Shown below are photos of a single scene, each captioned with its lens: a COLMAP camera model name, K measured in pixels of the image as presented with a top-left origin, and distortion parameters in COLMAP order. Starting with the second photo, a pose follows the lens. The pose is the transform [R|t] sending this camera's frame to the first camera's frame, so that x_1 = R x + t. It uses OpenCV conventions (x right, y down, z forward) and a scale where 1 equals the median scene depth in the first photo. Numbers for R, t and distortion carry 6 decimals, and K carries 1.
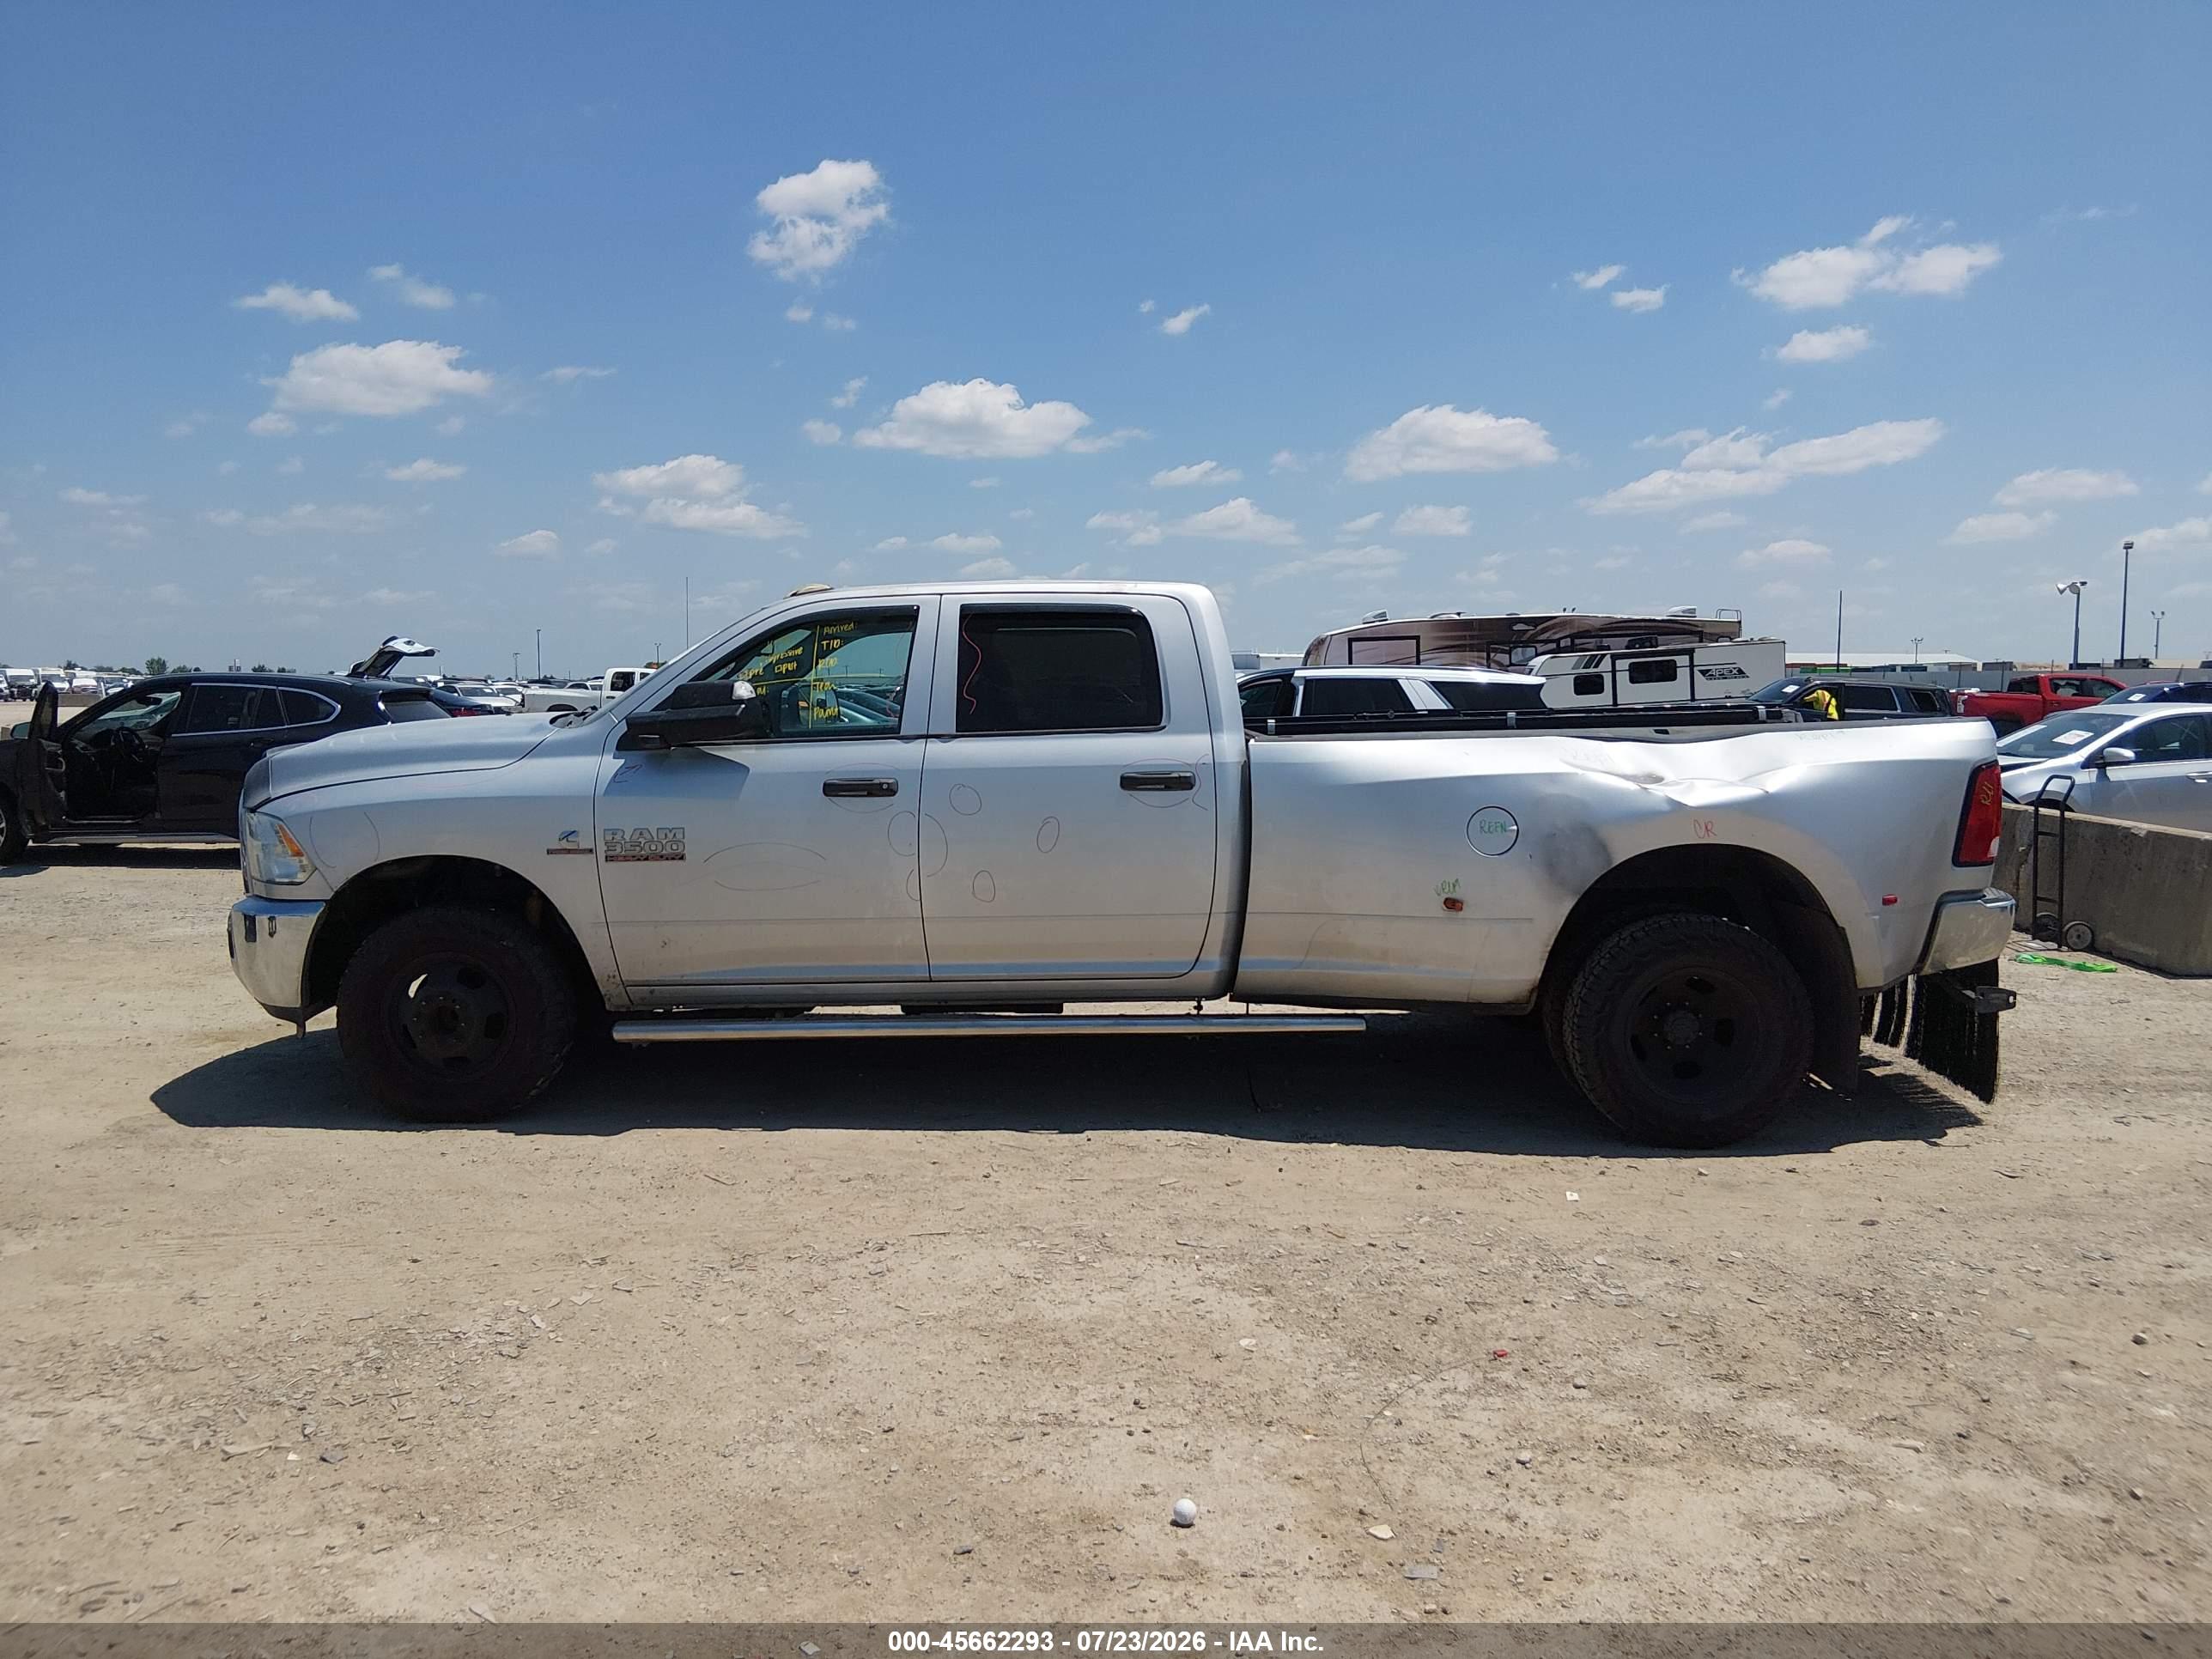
lens RADIAL K [[1678.3, 0, 1117.4], [0, 1678.3, 843.7], [0, 0, 1]] dist [0.069882, -0.122586]
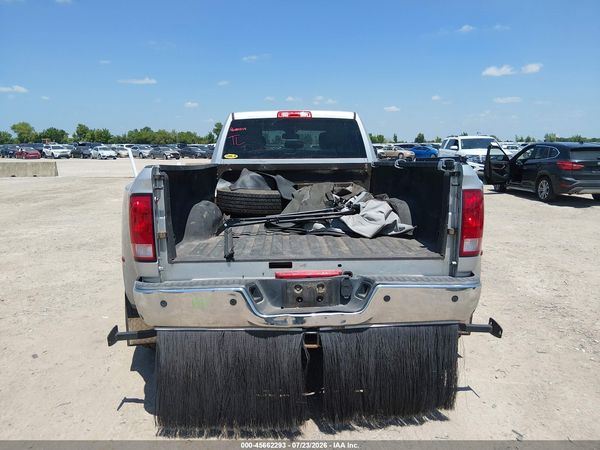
lens RADIAL K [[455.2, 0, 298.7], [0, 455.2, 230.8], [0, 0, 1]] dist [0.069882, -0.122586]
pose [[0.030184, 0.175553, -0.984007, 0.935917], [-0.090075, 0.980928, 0.172241, -0.101874], [0.995478, 0.083435, 0.045421, 1.138868]]
